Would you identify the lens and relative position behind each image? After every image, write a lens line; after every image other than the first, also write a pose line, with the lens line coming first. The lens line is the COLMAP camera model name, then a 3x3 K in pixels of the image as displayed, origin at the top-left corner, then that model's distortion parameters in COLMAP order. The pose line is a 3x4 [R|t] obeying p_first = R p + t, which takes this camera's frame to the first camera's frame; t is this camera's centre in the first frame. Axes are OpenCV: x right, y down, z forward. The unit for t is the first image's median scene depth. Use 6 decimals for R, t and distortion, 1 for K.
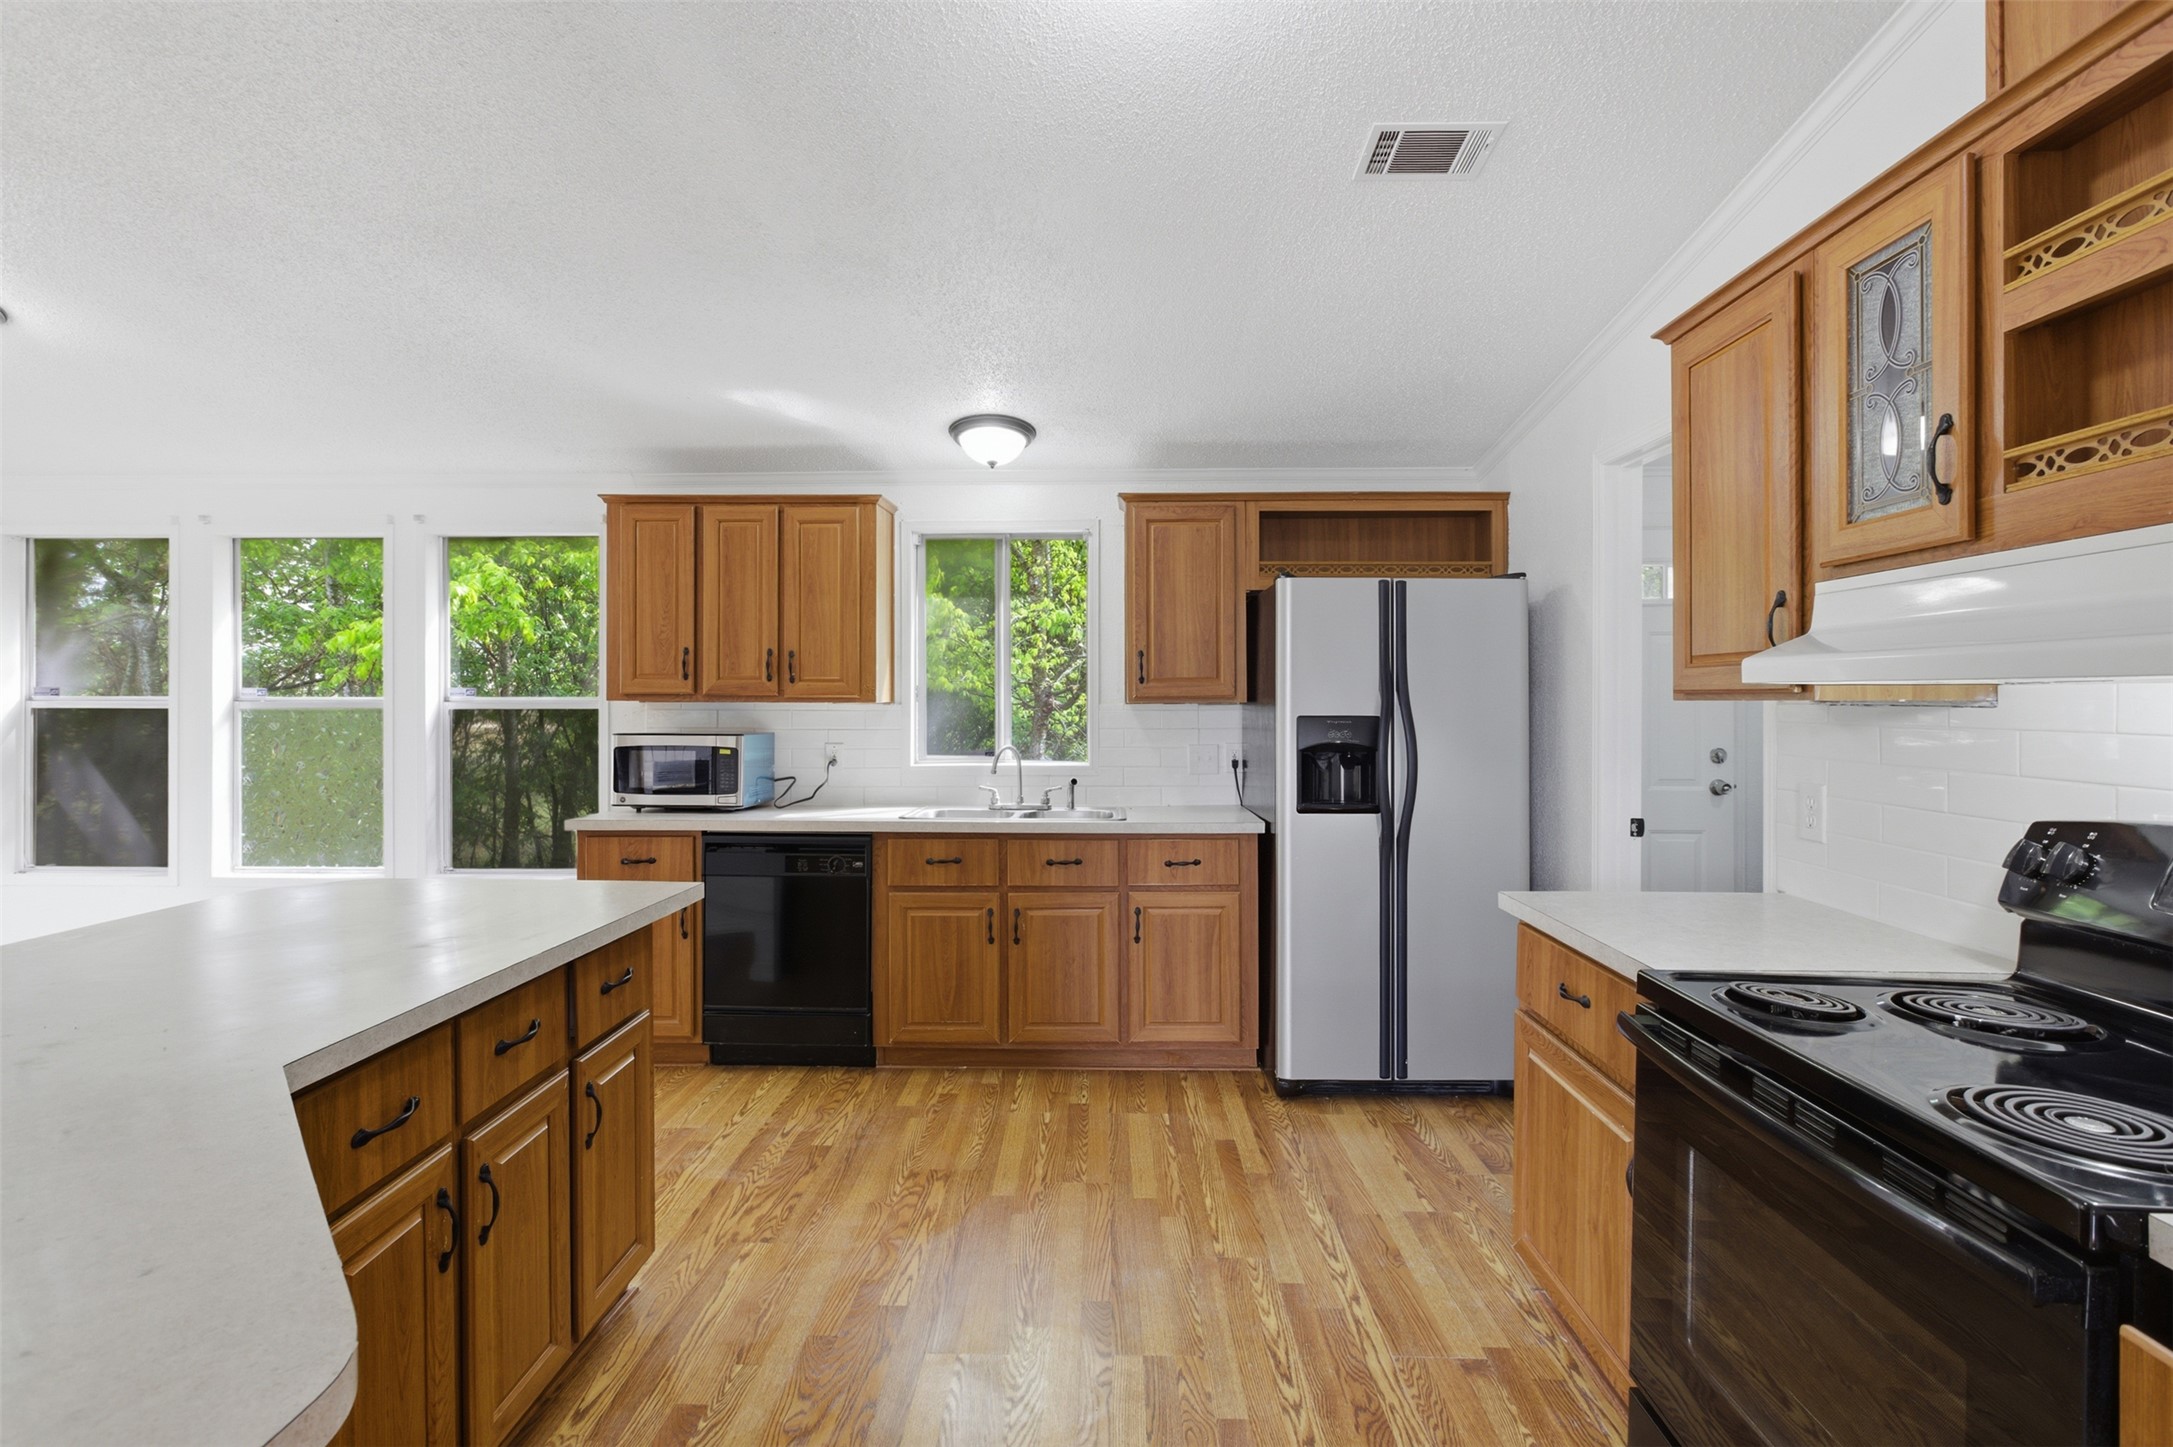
lens RADIAL K [[1004.7, 0, 1064.2], [0, 1004.7, 705.3], [0, 0, 1]] dist [-0.010869, 0.001488]
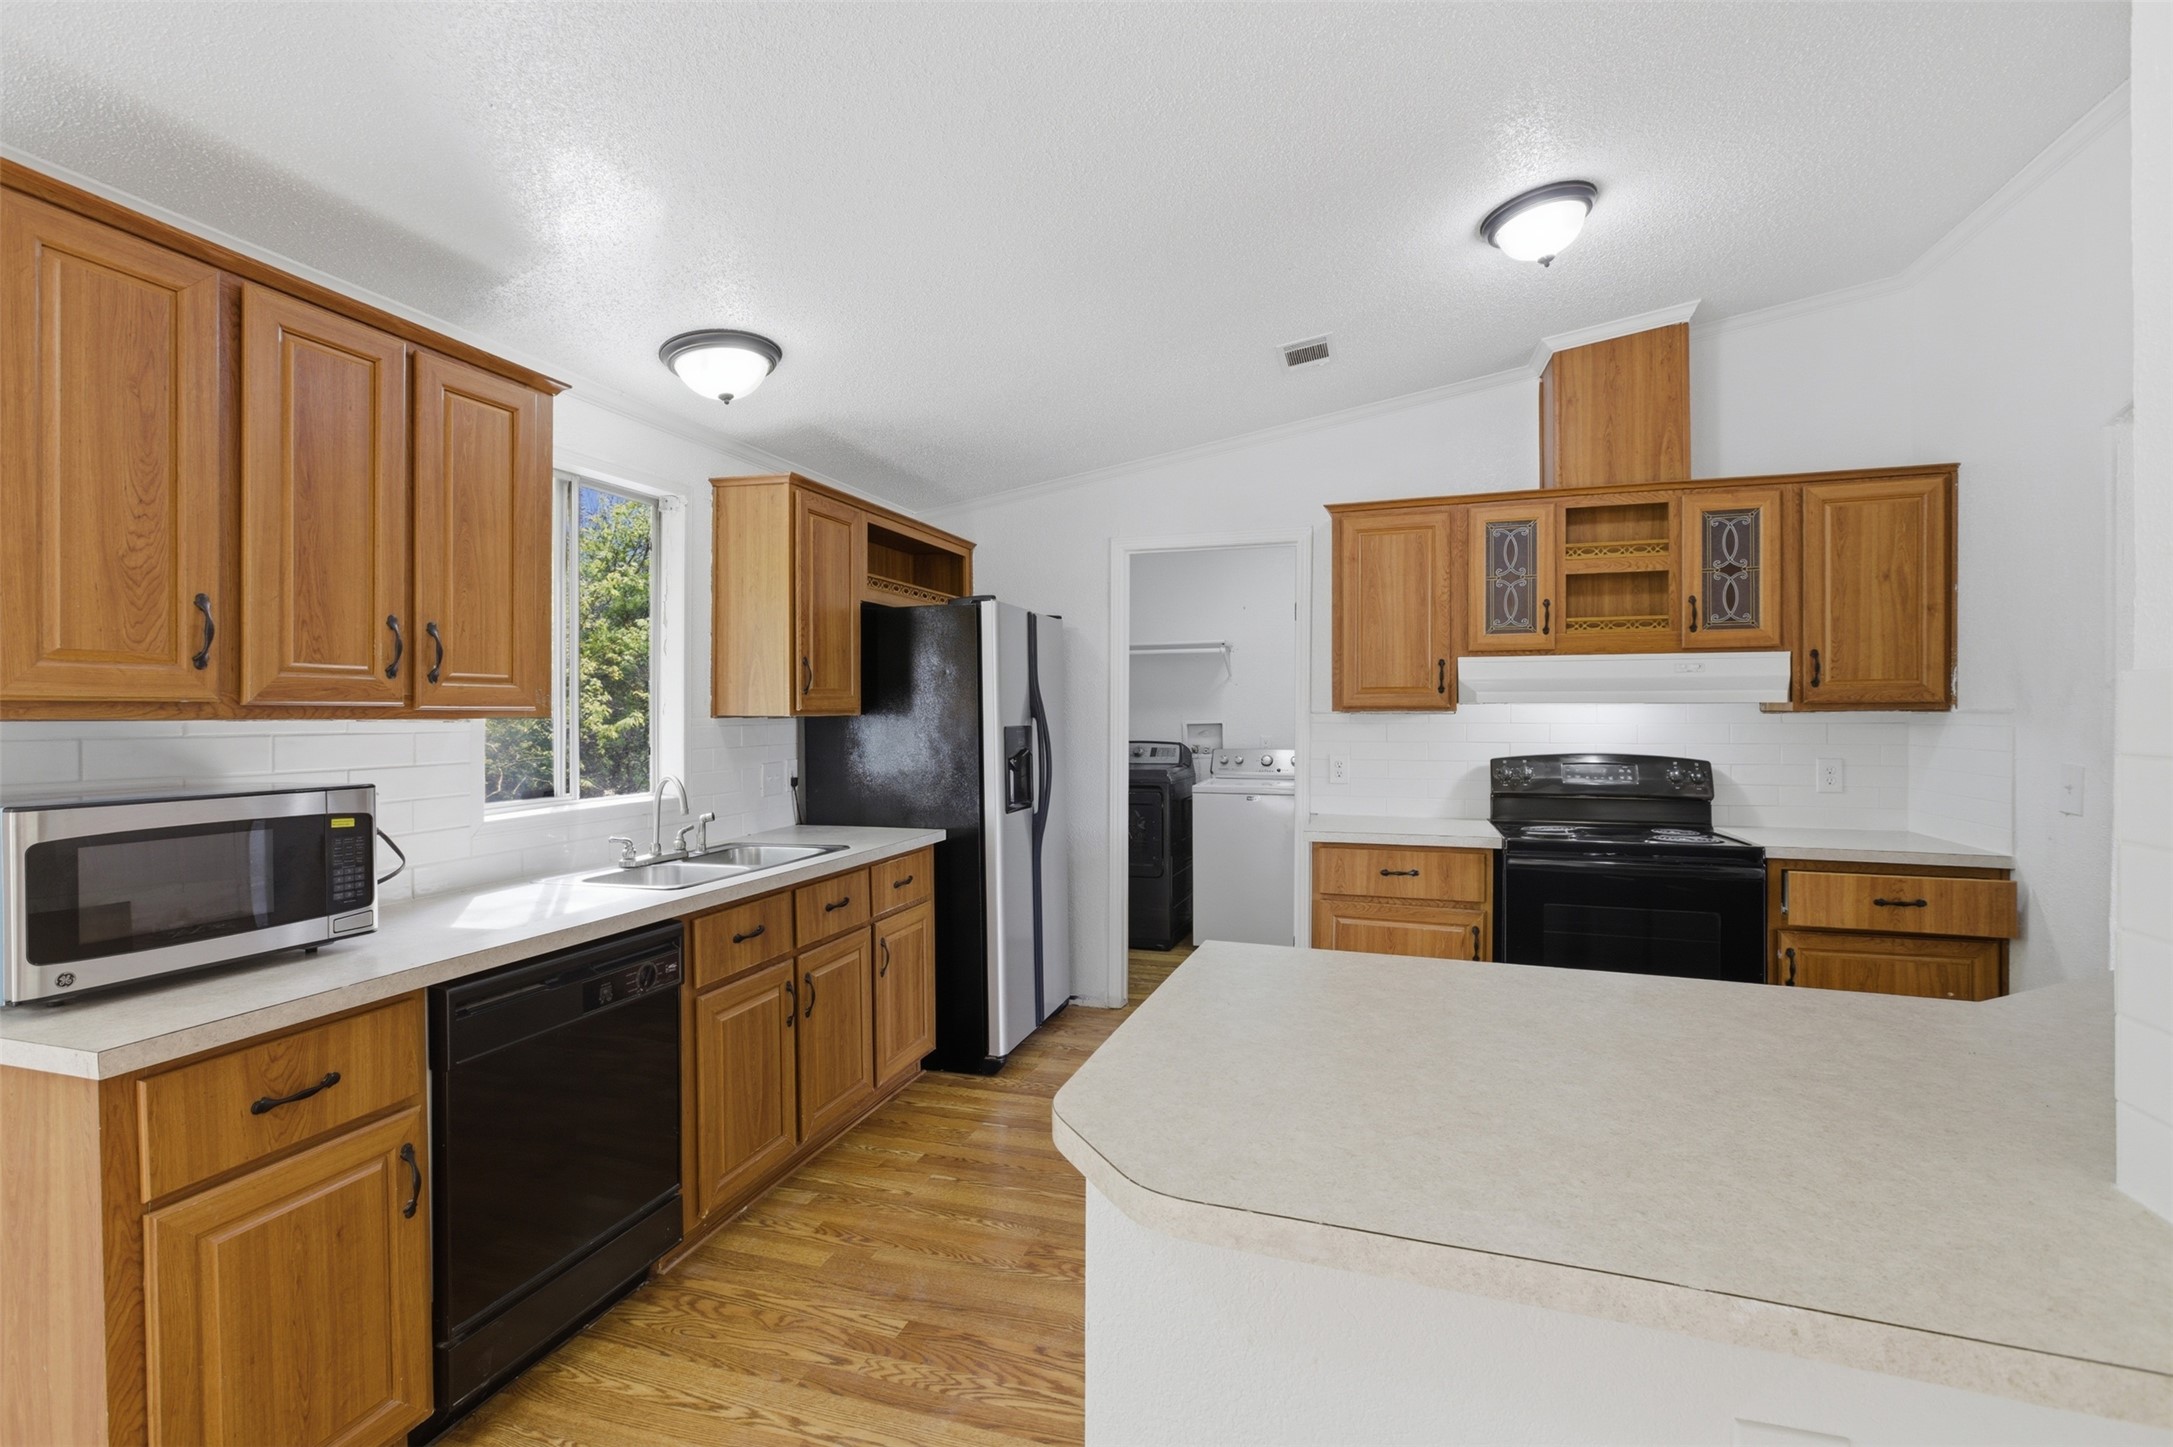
lens RADIAL K [[1004.7, 0, 1069.8], [0, 1004.7, 719.2], [0, 0, 1]] dist [-0.010869, 0.001488]
pose [[0.274831, -0.009345, 0.961447, -0.760369], [0.007758, 0.999942, 0.007501, -0.004830], [-0.961461, 0.005397, 0.274888, 0.577343]]
